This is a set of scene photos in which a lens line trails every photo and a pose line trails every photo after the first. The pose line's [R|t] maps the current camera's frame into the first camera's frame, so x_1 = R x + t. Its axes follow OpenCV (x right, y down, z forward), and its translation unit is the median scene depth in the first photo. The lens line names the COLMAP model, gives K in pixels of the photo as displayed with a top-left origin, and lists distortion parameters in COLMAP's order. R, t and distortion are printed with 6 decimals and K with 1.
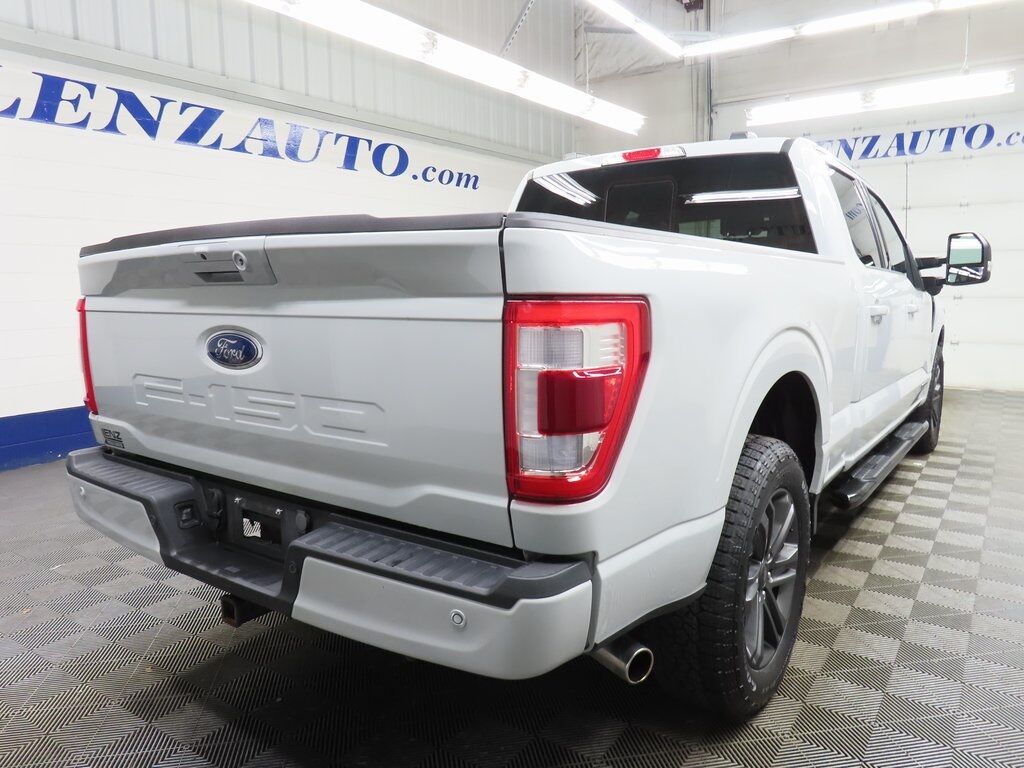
lens RADIAL K [[729.4, 0, 514.1], [0, 729.4, 383.0], [0, 0, 1]] dist [-0.018871, 0.009876]
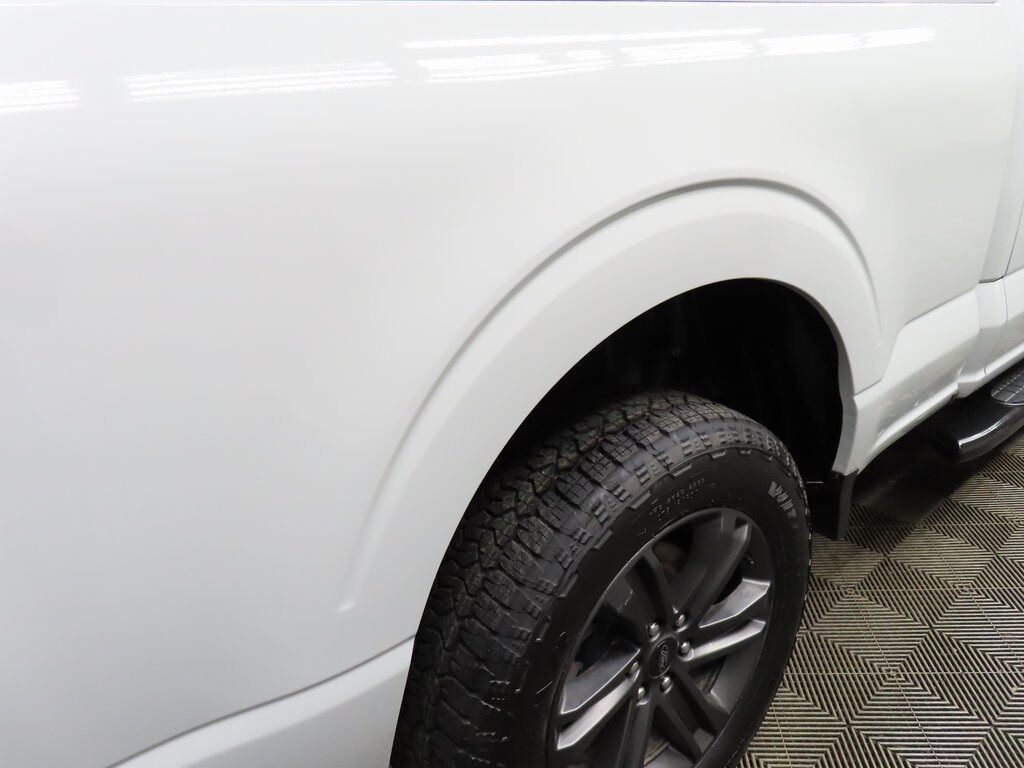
lens RADIAL K [[729.4, 0, 514.6], [0, 729.4, 393.9], [0, 0, 1]] dist [-0.018871, 0.009876]
pose [[0.962417, 0.042987, -0.268153, 0.275841], [0.036630, 0.957824, 0.285012, -0.053604], [0.269095, -0.284123, 0.920251, 0.398608]]
